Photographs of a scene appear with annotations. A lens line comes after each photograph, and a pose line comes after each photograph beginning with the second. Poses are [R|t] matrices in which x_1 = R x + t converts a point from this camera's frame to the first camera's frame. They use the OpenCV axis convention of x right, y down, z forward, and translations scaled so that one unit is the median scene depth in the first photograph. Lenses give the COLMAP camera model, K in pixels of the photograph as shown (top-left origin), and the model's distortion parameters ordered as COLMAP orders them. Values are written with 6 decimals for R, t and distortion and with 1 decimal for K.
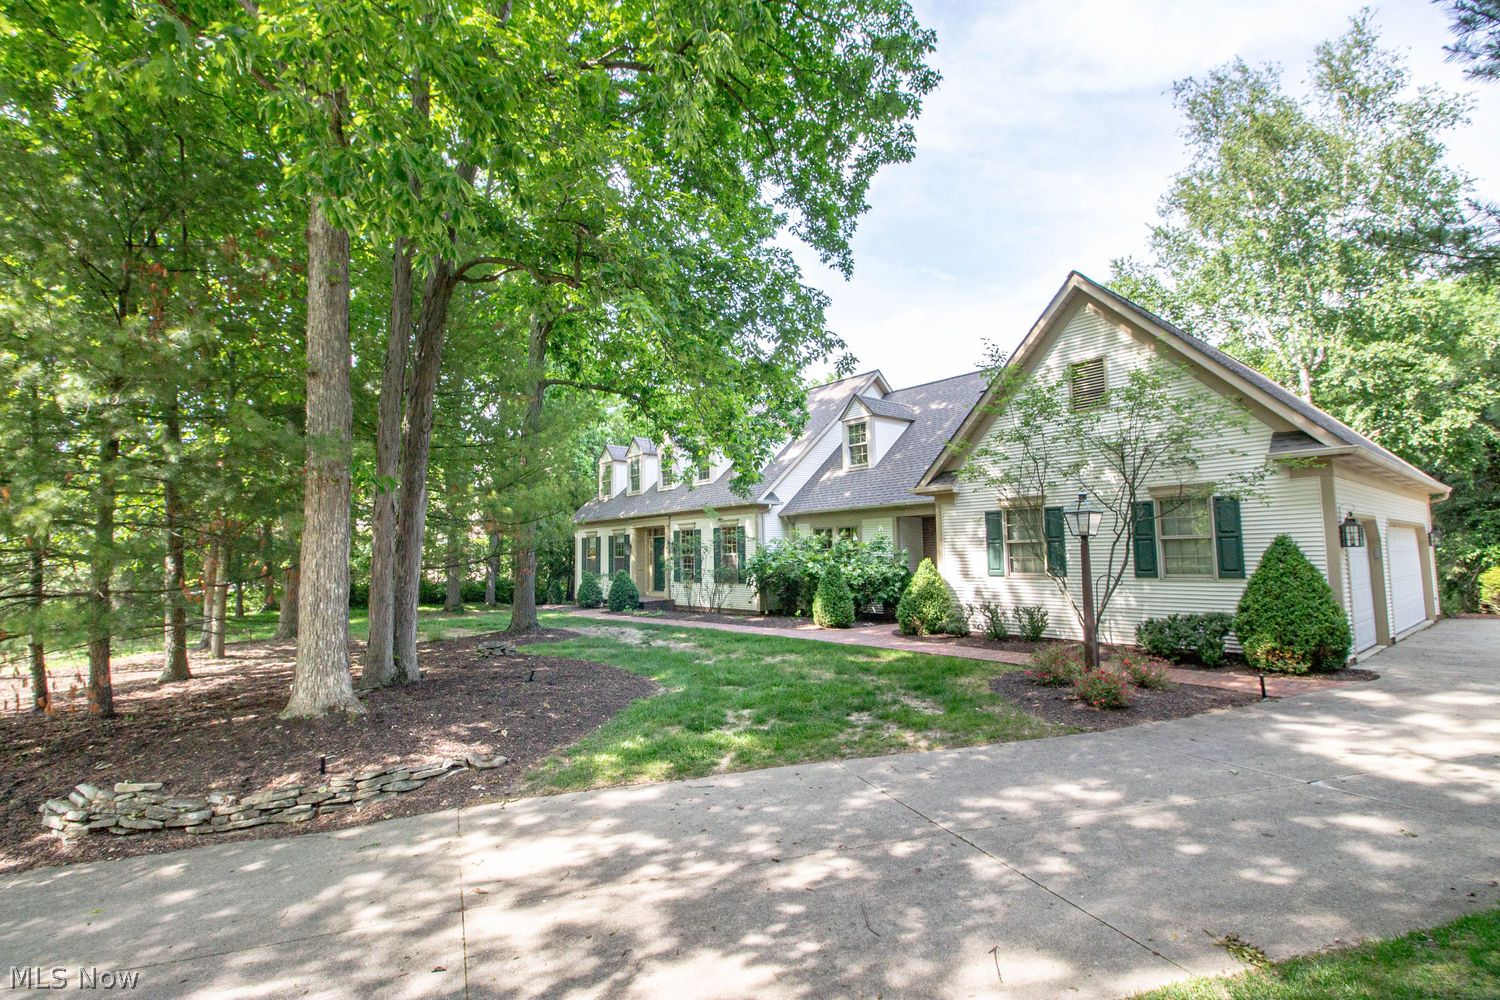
lens RADIAL K [[704.9, 0, 745.2], [0, 704.9, 497.4], [0, 0, 1]] dist [-0.002530, -0.009159]
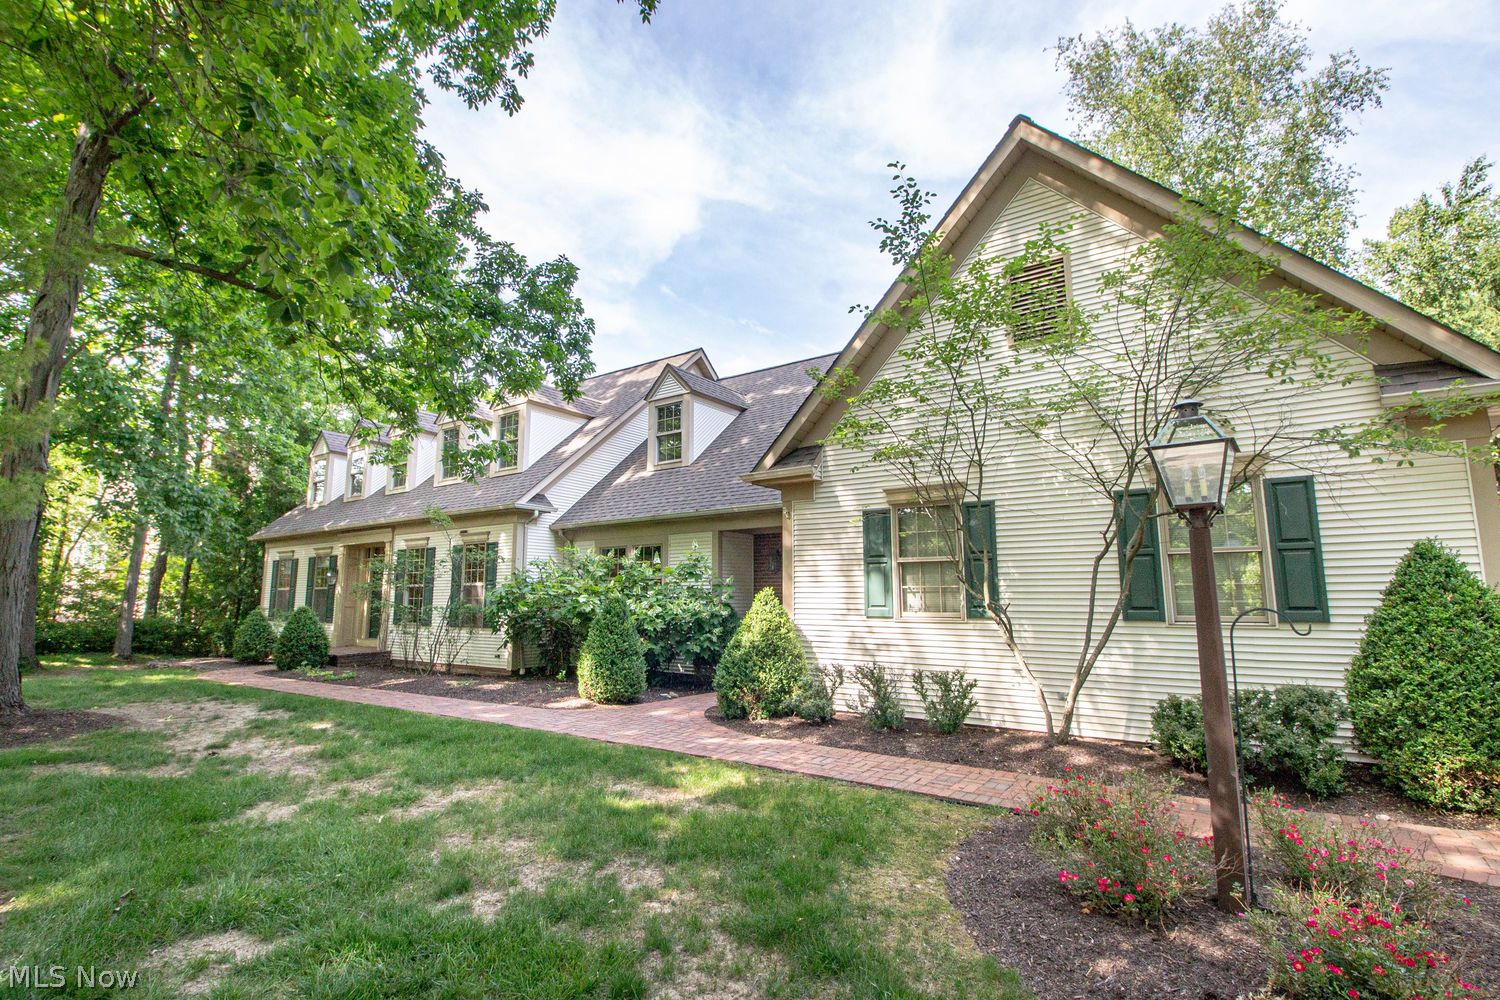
lens RADIAL K [[704.9, 0, 753.8], [0, 704.9, 492.7], [0, 0, 1]] dist [-0.002530, -0.009159]
pose [[0.963798, 0.057102, 0.260446, 0.070300], [-0.038676, 0.996408, -0.075336, 0.042674], [-0.263812, 0.062536, 0.962545, 0.344690]]
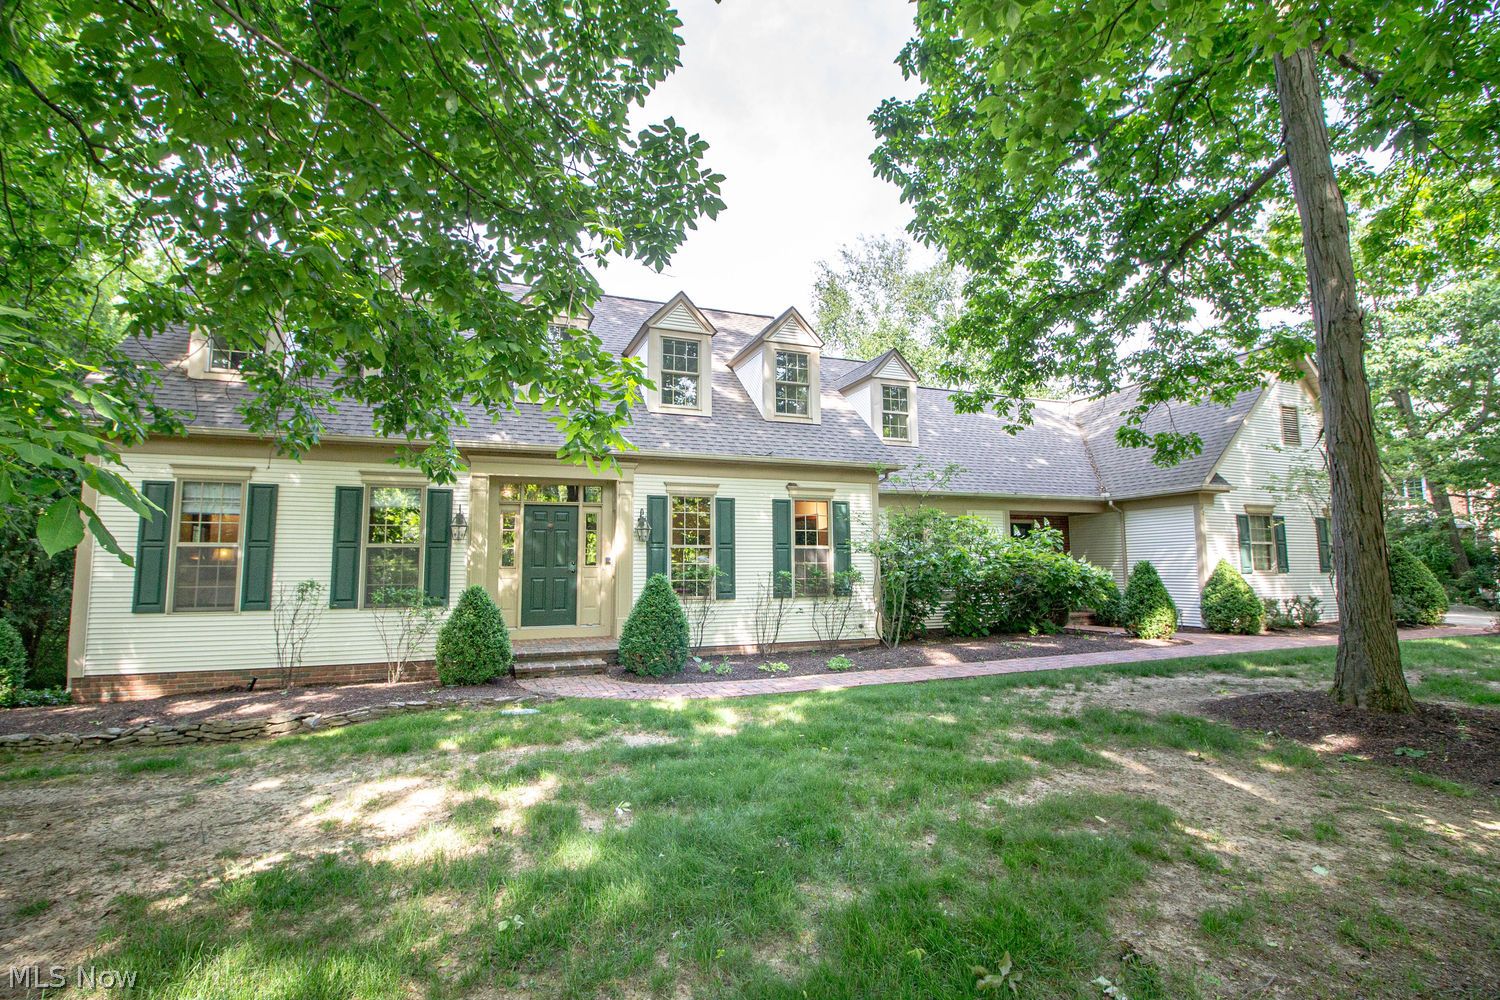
lens RADIAL K [[704.9, 0, 749.5], [0, 704.9, 499.2], [0, 0, 1]] dist [-0.002530, -0.009159]
pose [[0.300334, 0.105704, 0.947959, -0.745548], [-0.076664, 0.993300, -0.086471, 0.120550], [-0.950748, -0.046704, 0.306426, 1.097946]]
